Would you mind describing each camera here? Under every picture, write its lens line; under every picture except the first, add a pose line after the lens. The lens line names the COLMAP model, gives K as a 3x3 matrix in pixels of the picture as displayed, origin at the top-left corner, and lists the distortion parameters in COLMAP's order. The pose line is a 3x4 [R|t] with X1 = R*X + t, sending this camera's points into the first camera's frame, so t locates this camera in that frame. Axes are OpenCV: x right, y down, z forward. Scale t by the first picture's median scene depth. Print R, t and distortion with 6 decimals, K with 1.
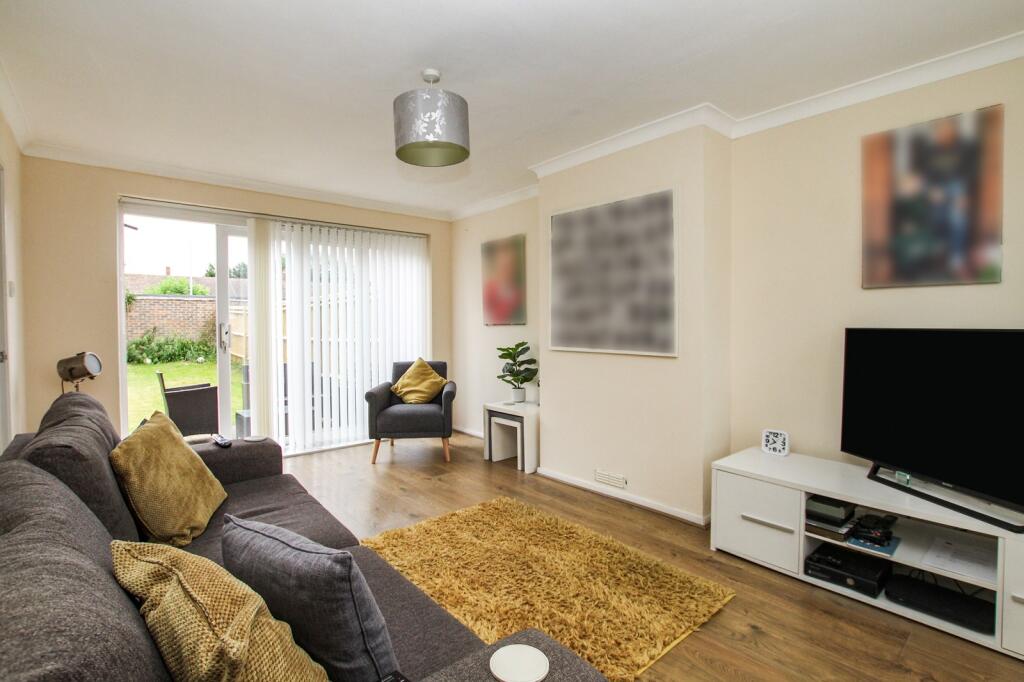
lens RADIAL K [[478.9, 0, 509.7], [0, 478.9, 339.1], [0, 0, 1]] dist [-0.019794, 0.000286]
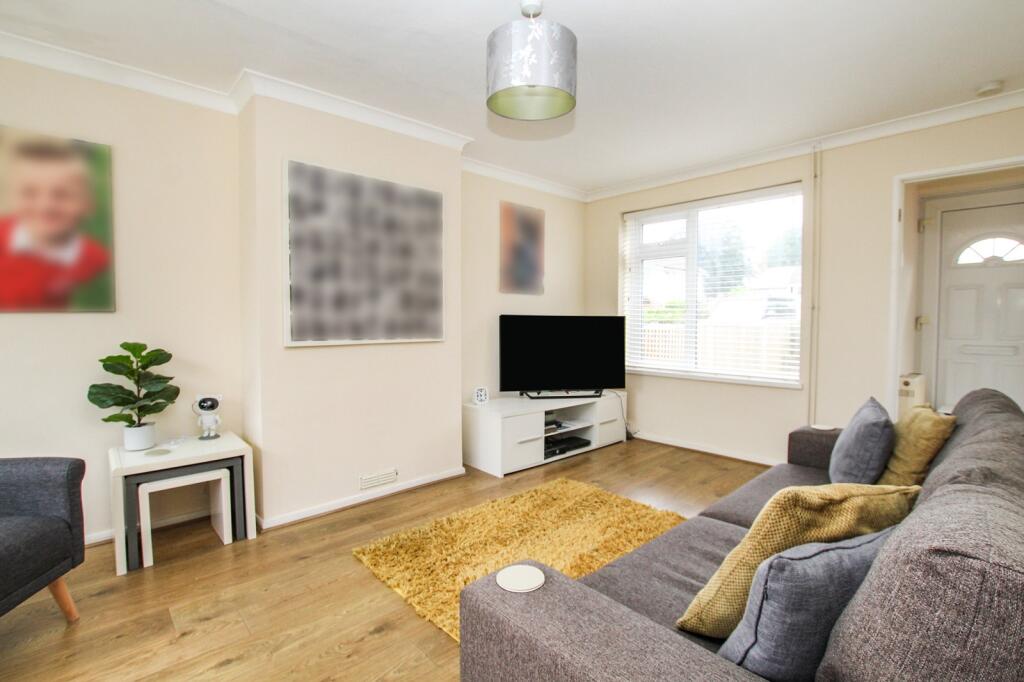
lens RADIAL K [[478.9, 0, 509.8], [0, 478.9, 339.9], [0, 0, 1]] dist [-0.019794, 0.000286]
pose [[-0.024687, -0.052585, 0.998311, -0.788948], [0.027575, 0.998200, 0.053262, -0.022132], [-0.999315, 0.028843, -0.023193, 0.843563]]
